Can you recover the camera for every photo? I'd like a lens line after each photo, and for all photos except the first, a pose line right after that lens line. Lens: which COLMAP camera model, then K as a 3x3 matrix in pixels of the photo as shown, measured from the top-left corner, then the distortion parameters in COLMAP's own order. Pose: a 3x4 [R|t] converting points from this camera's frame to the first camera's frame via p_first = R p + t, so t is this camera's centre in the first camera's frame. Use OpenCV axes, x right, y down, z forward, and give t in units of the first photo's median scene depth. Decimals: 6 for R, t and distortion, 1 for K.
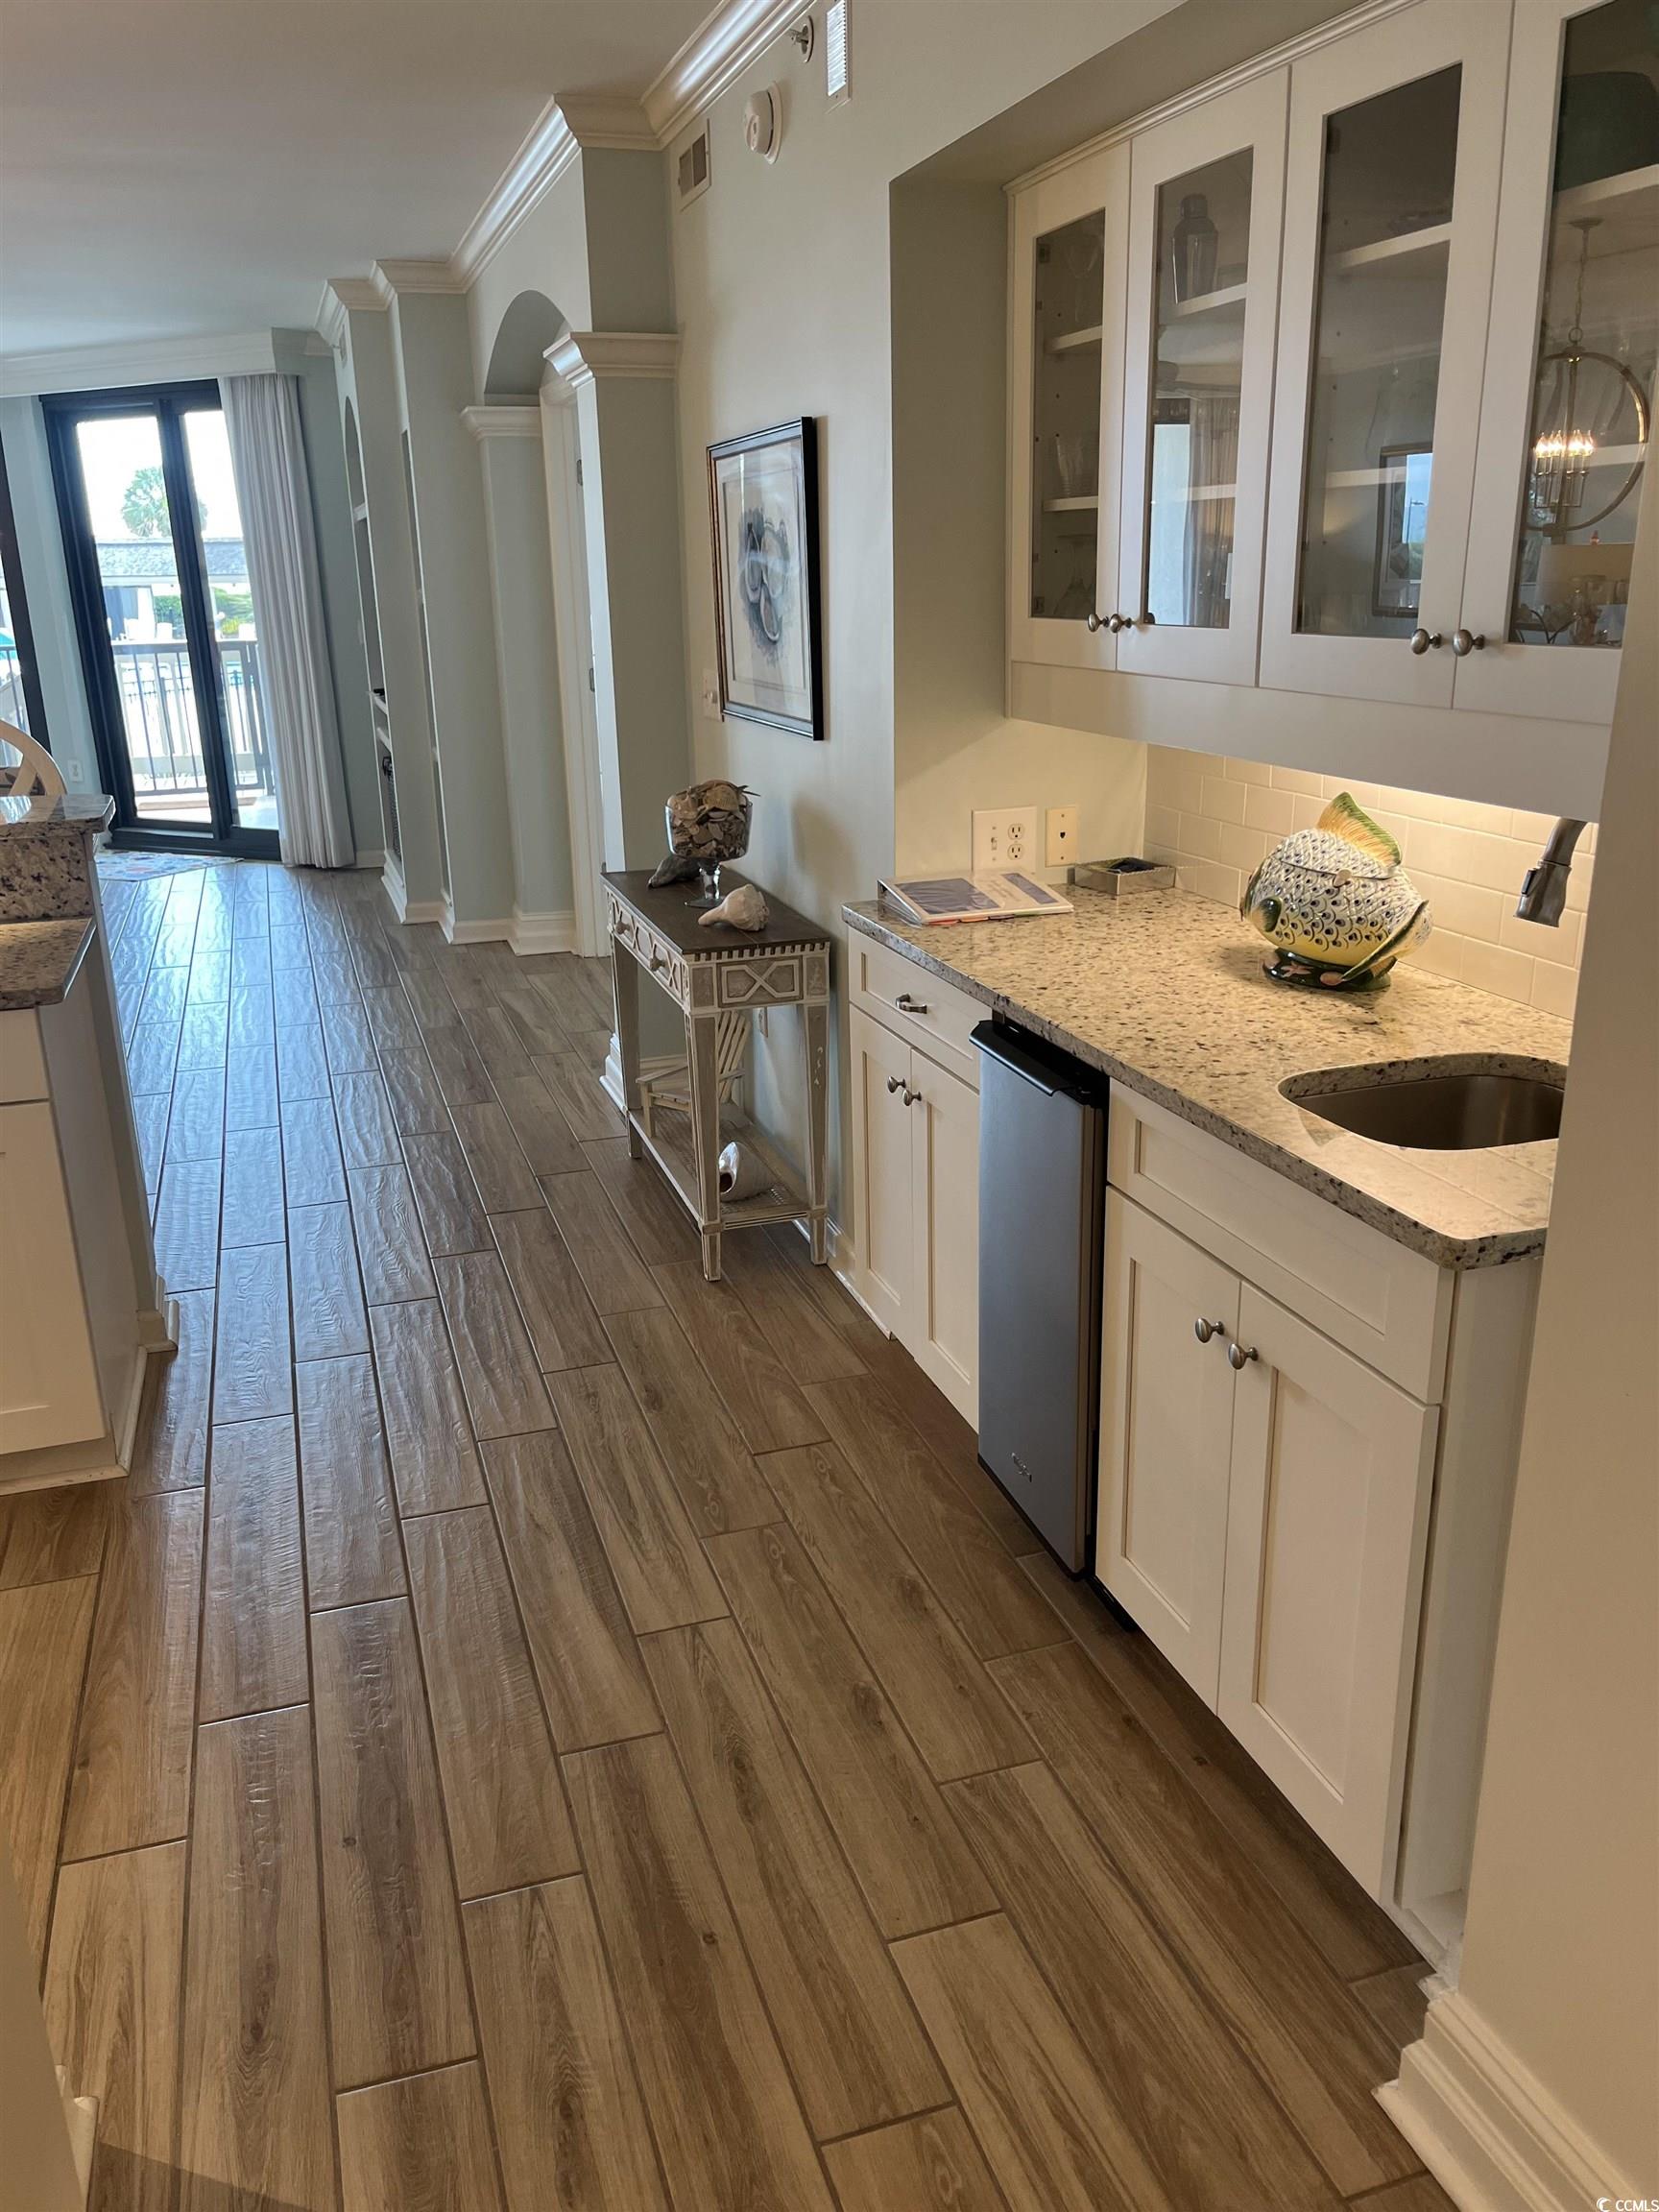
lens RADIAL K [[1681.0, 0, 832.7], [0, 1681.0, 1102.1], [0, 0, 1]] dist [0.061041, -0.081405]
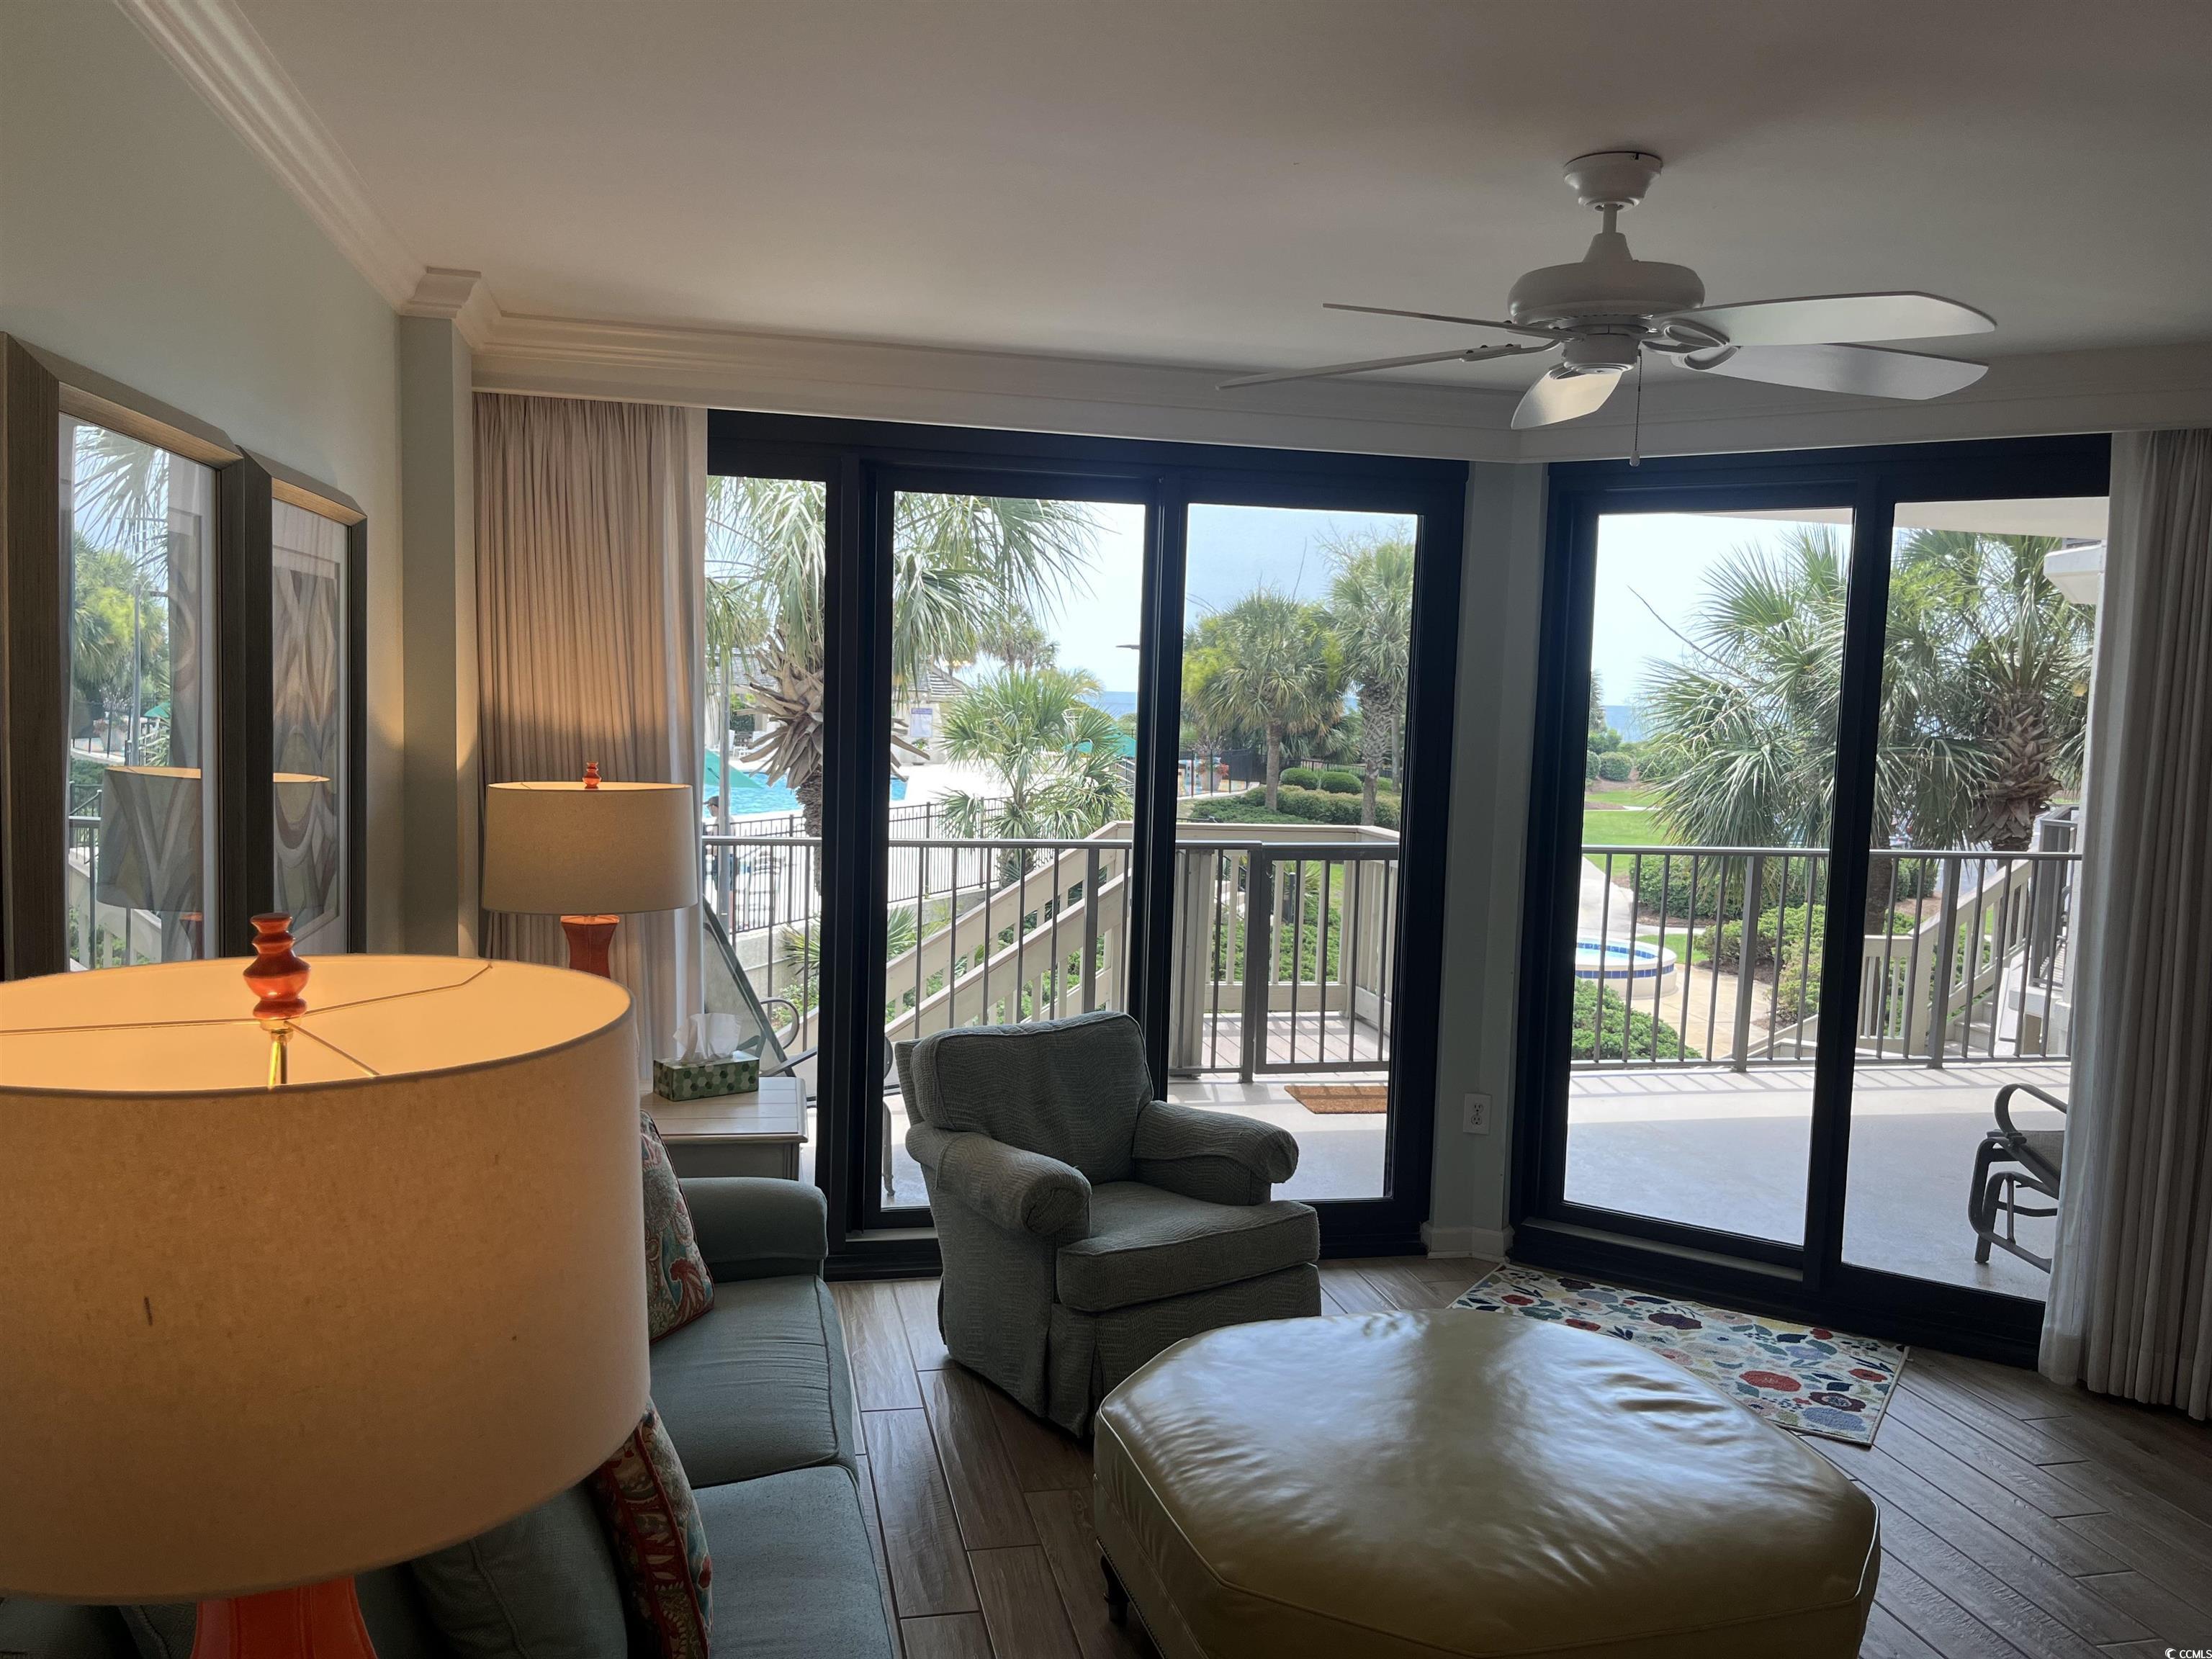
lens RADIAL K [[1681.0, 0, 1087.7], [0, 1681.0, 834.5], [0, 0, 1]] dist [0.061041, -0.081405]
pose [[0.993592, 0.057658, -0.097214, -0.553639], [-0.077857, 0.972643, -0.218871, -0.163339], [0.081935, 0.225037, 0.970899, 0.472164]]
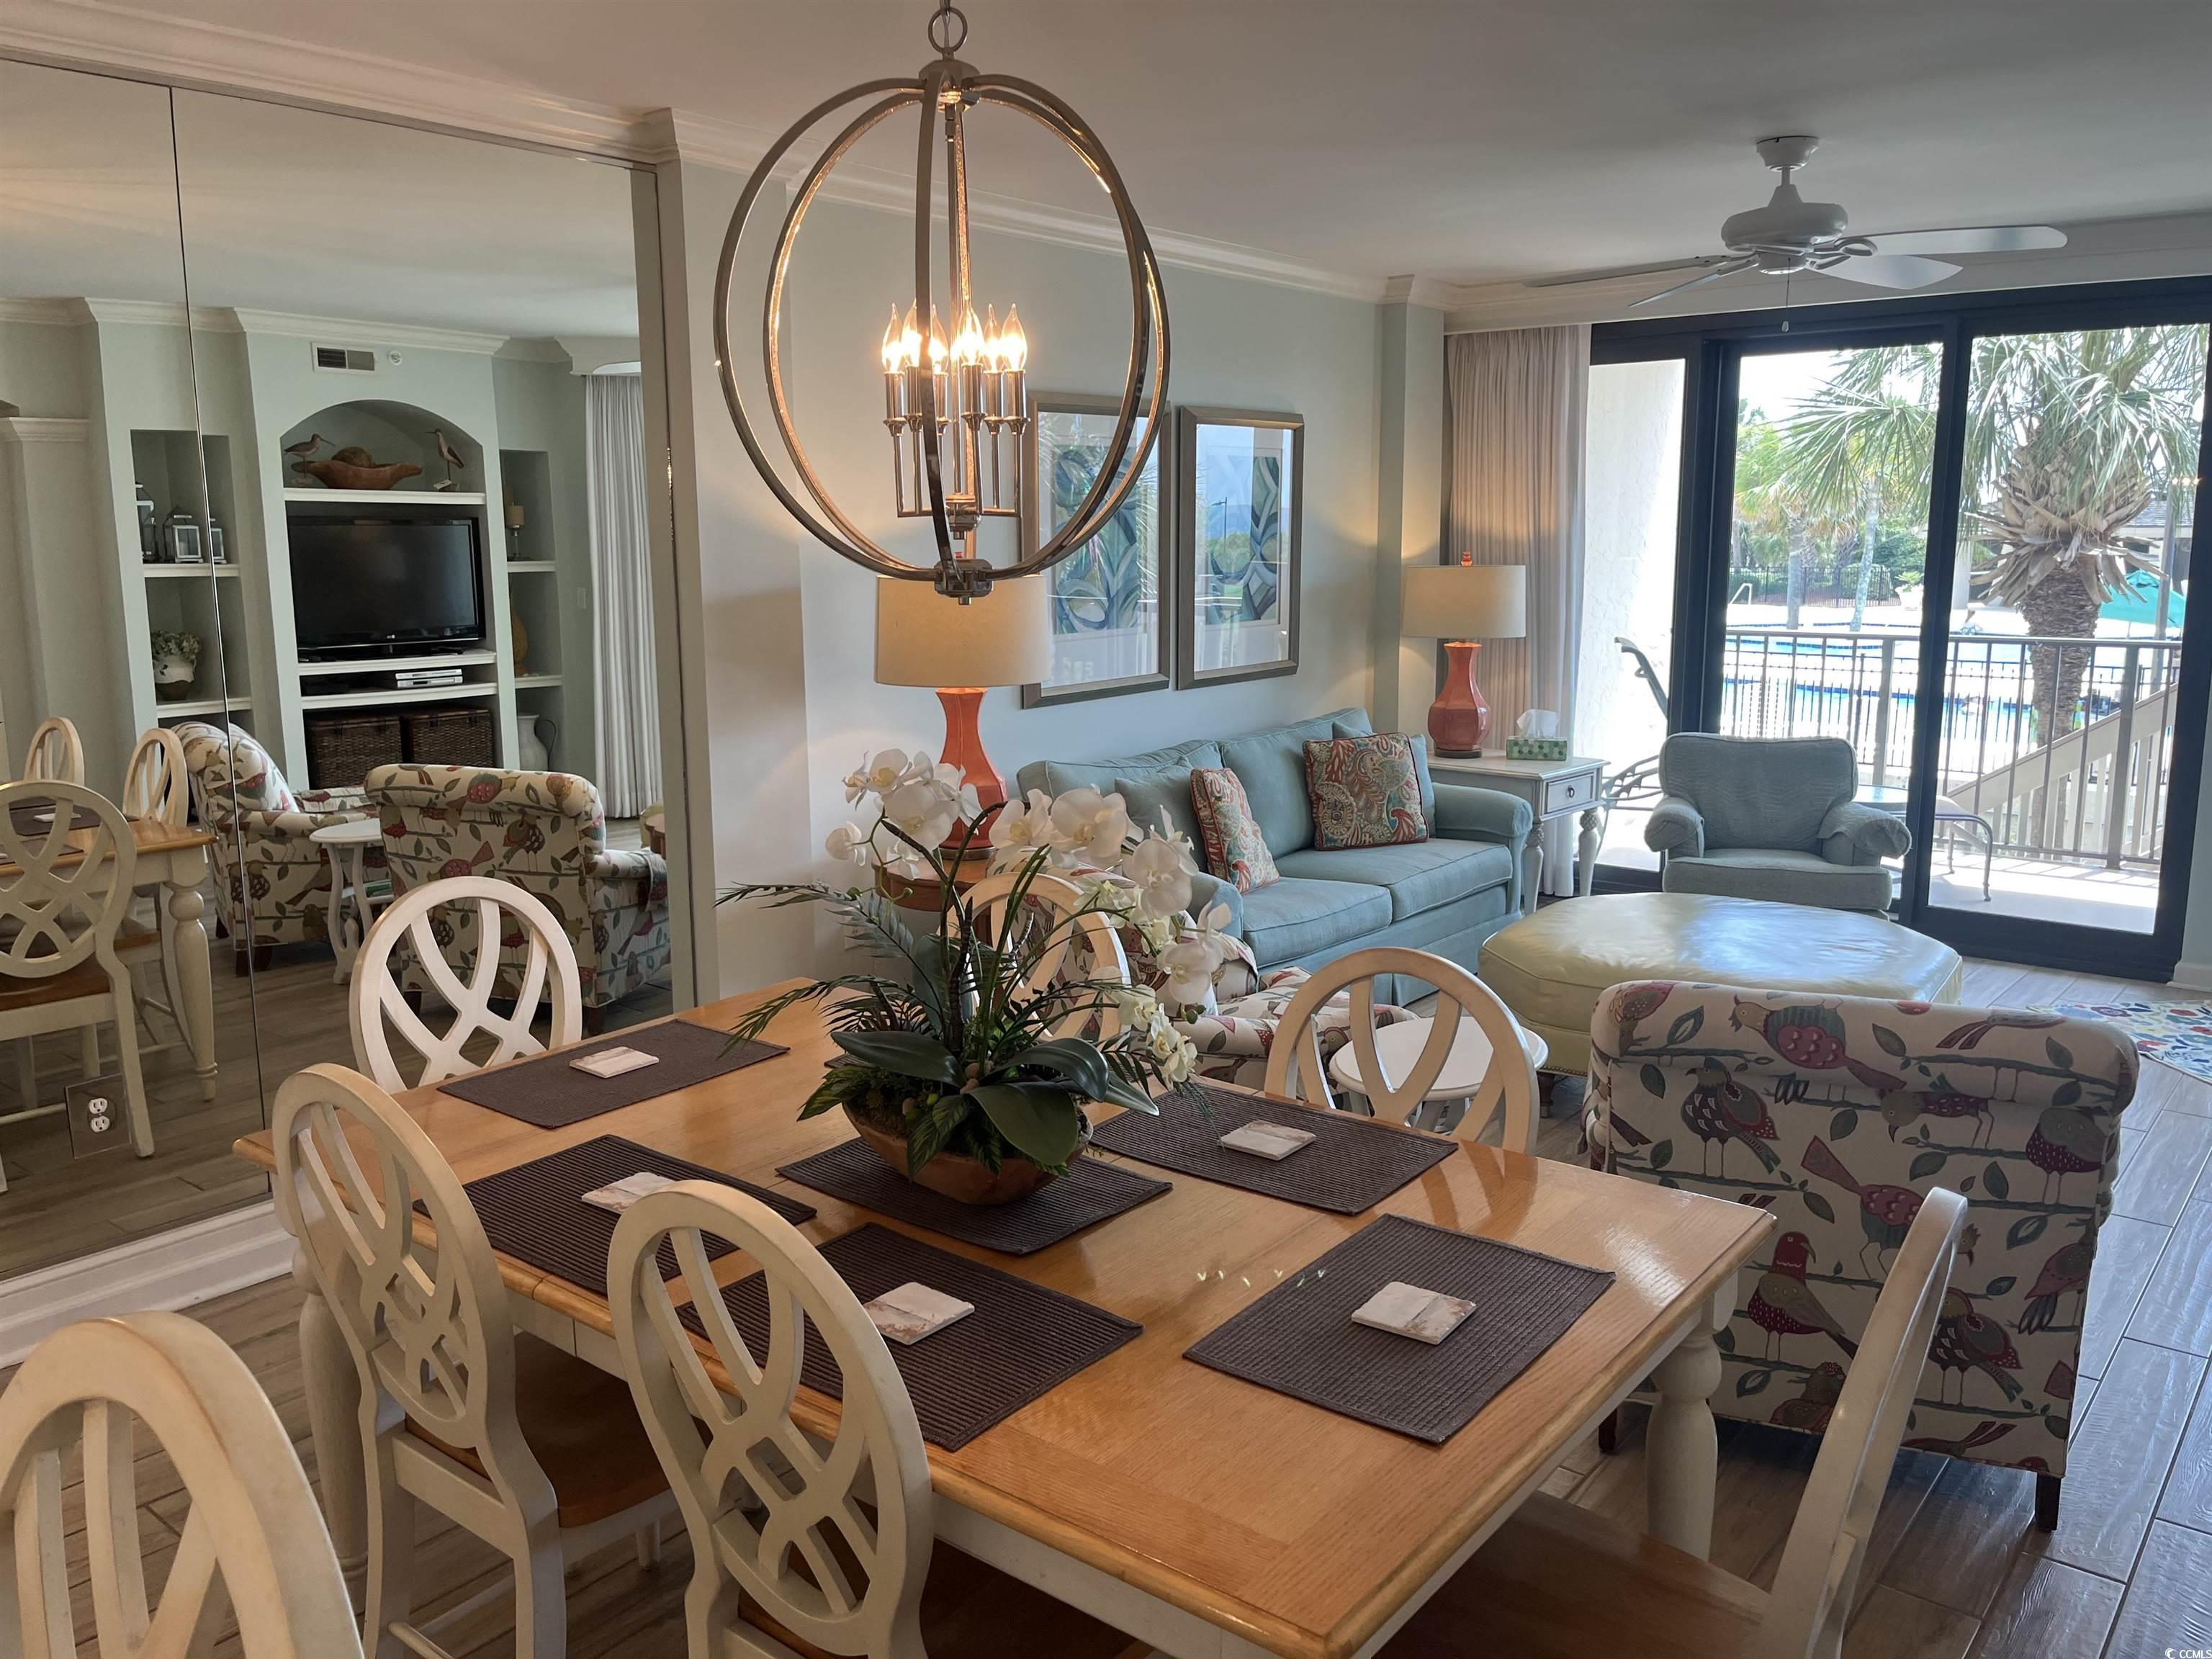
lens RADIAL K [[1681.0, 0, 1094.3], [0, 1681.0, 828.9], [0, 0, 1]] dist [0.061041, -0.081405]
pose [[0.541625, 0.162612, -0.824742, -0.180584], [-0.263721, 0.964450, 0.016966, -0.118521], [0.798181, 0.208313, 0.565254, 0.353761]]
